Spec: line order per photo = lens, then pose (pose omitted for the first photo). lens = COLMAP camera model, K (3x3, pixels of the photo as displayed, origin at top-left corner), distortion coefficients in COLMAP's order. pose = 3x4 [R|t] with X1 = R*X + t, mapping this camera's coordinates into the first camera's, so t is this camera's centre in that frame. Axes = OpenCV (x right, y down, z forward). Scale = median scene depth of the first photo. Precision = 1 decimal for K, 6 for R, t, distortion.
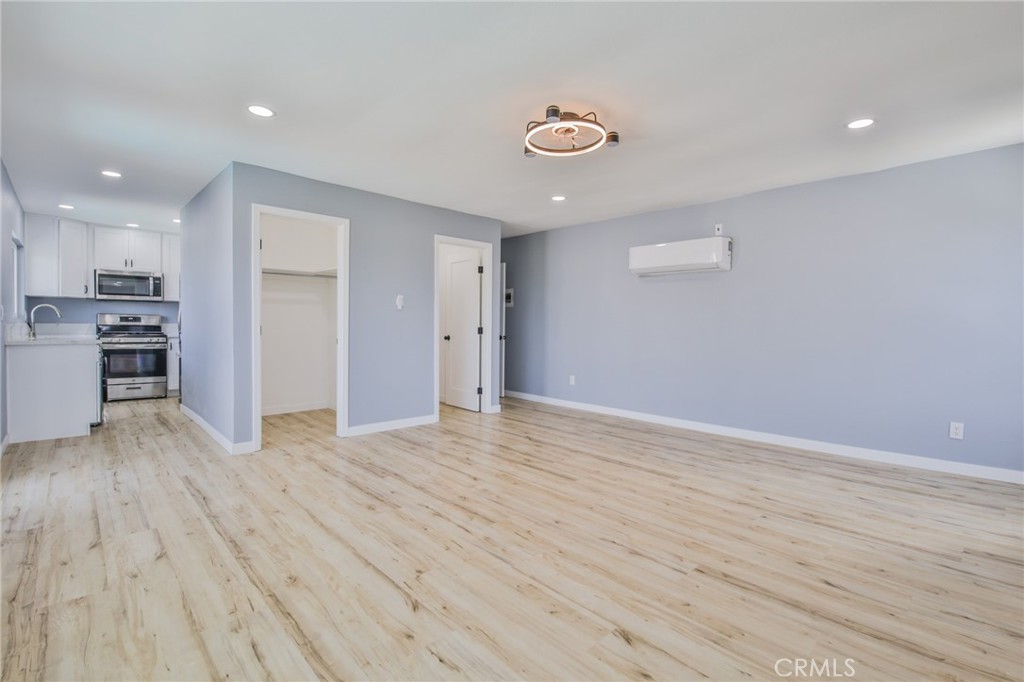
lens RADIAL K [[467.5, 0, 516.2], [0, 467.5, 333.6], [0, 0, 1]] dist [-0.012277, -0.005155]
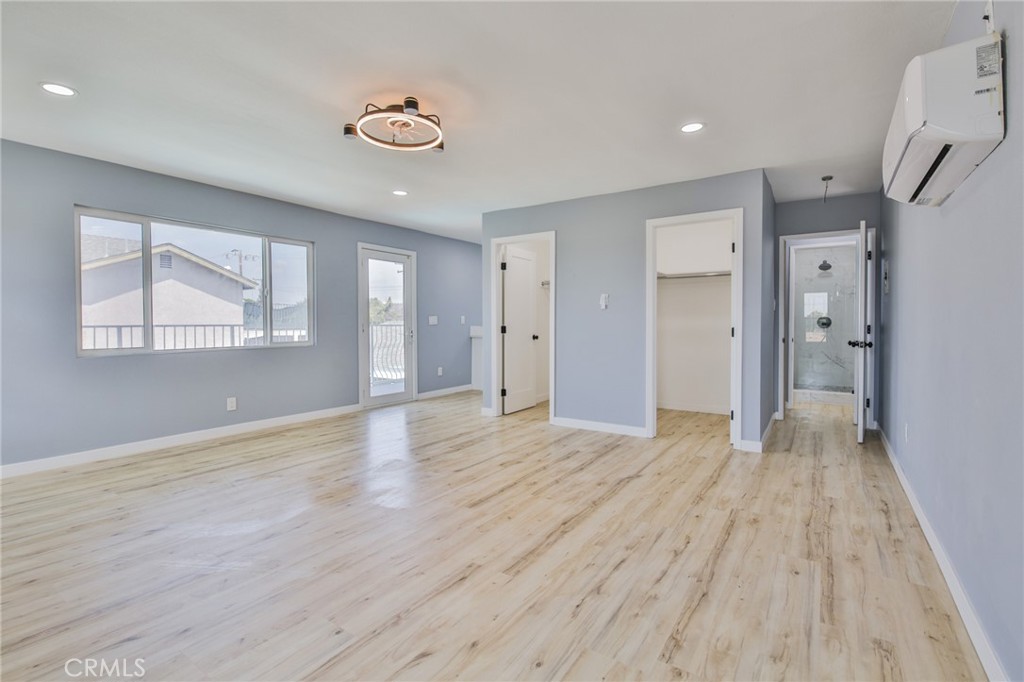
lens RADIAL K [[467.5, 0, 505.7], [0, 467.5, 339.1], [0, 0, 1]] dist [-0.012277, -0.005155]
pose [[0.210339, 0.023603, -0.977344, 0.869920], [-0.016491, 0.999652, 0.020593, -0.006897], [0.977489, 0.011786, 0.210655, 0.804556]]
